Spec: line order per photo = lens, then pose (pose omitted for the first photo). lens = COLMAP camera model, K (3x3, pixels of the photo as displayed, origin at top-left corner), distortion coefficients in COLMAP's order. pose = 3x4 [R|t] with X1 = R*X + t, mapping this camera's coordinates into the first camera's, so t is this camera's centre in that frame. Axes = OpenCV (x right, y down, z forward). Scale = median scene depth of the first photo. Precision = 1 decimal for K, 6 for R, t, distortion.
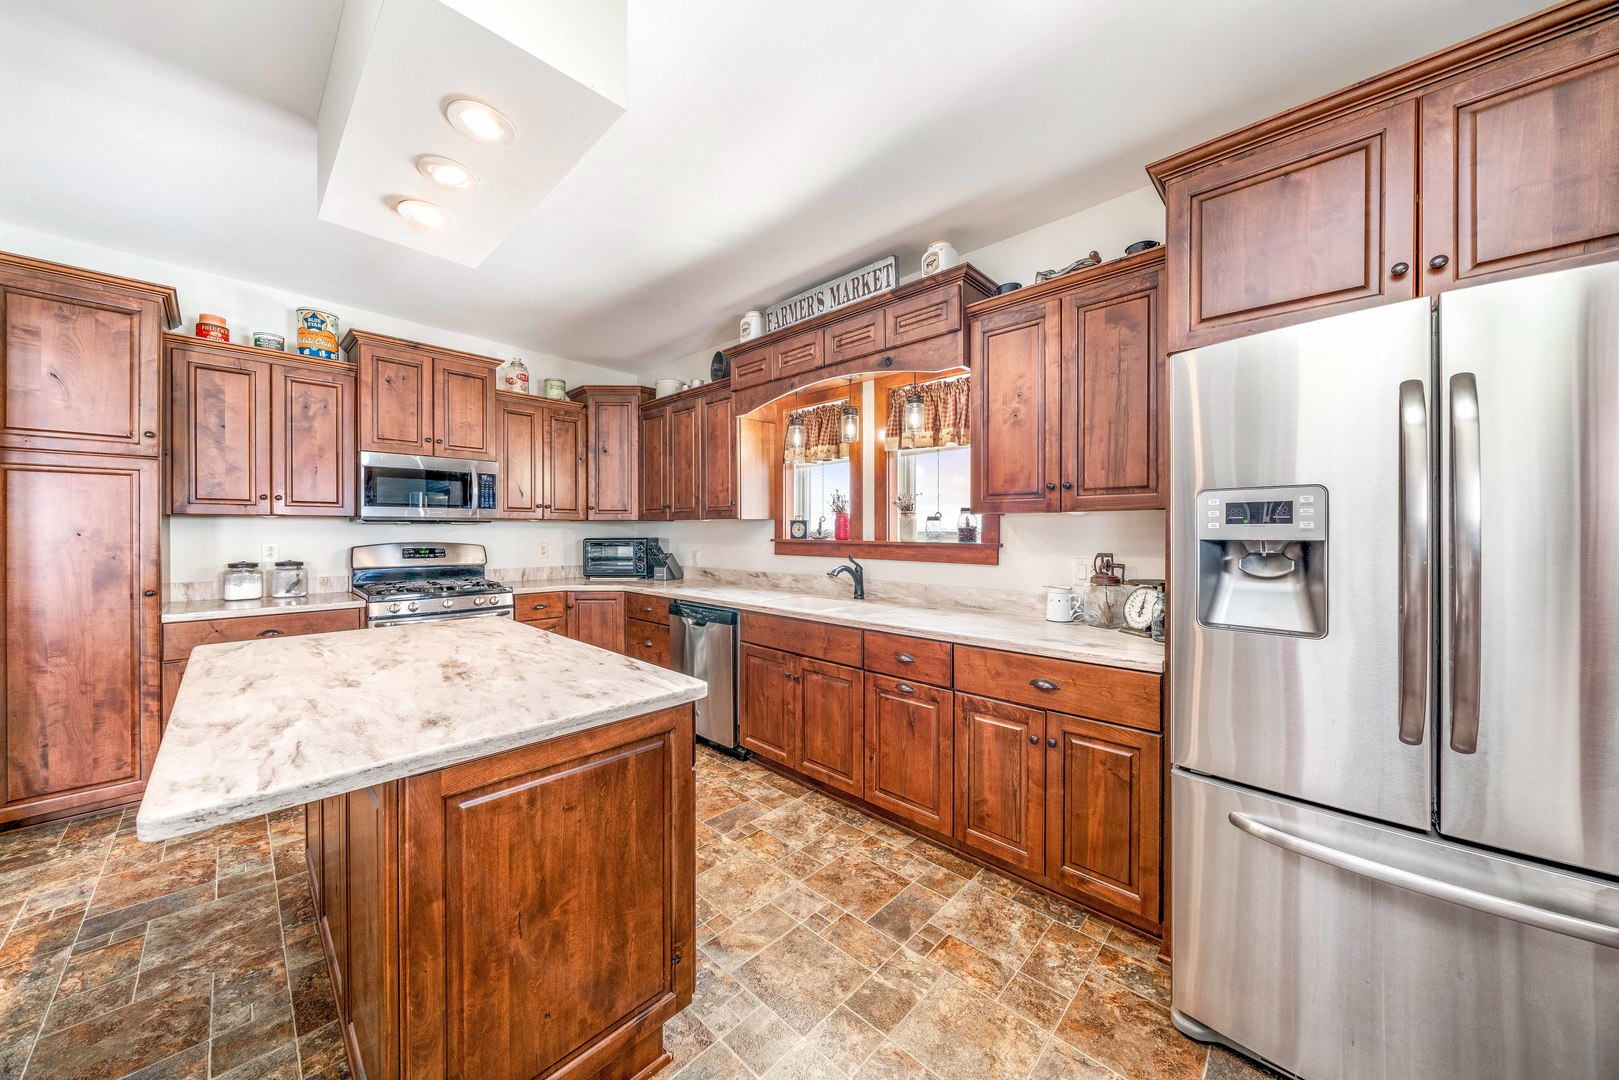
lens RADIAL K [[550.1, 0, 793.7], [0, 550.1, 532.8], [0, 0, 1]] dist [-0.000827, -0.000067]
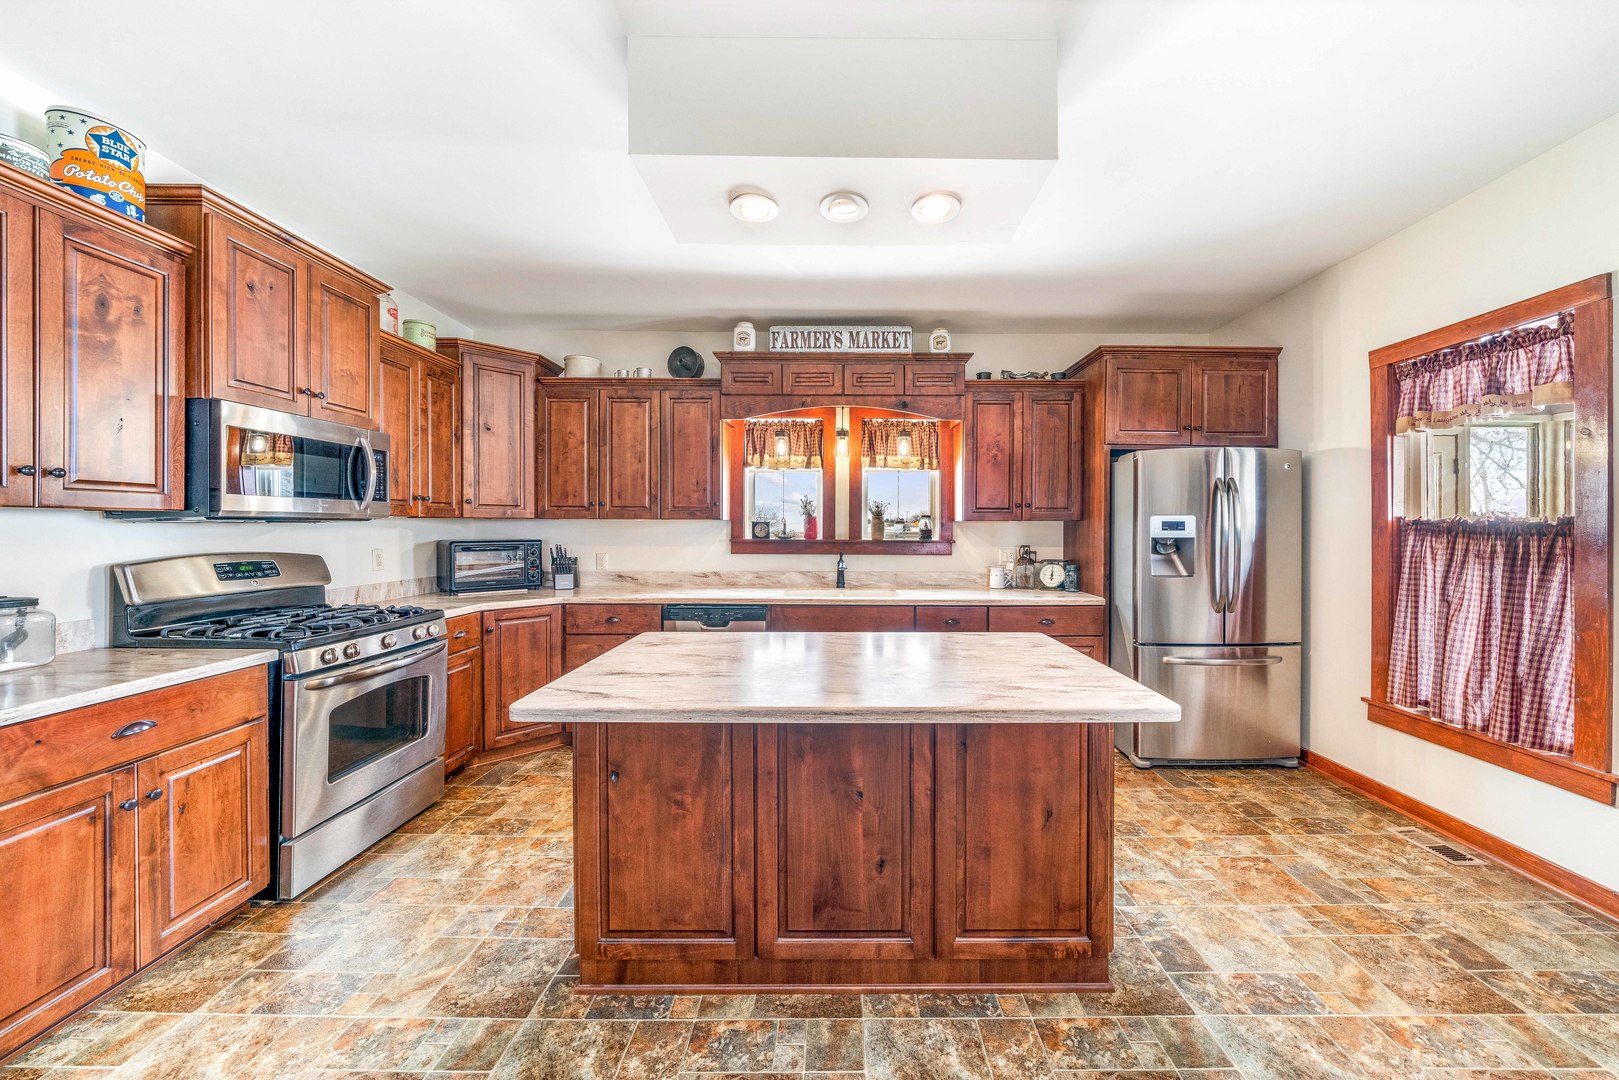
lens RADIAL K [[568.4, 0, 838.2], [0, 568.4, 528.6], [0, 0, 1]] dist [-0.000636, 0.000002]
pose [[0.714969, -0.002112, 0.699153, -0.729830], [0.000672, 0.999997, 0.002334, -0.012303], [-0.699155, -0.001198, 0.714969, 0.106039]]
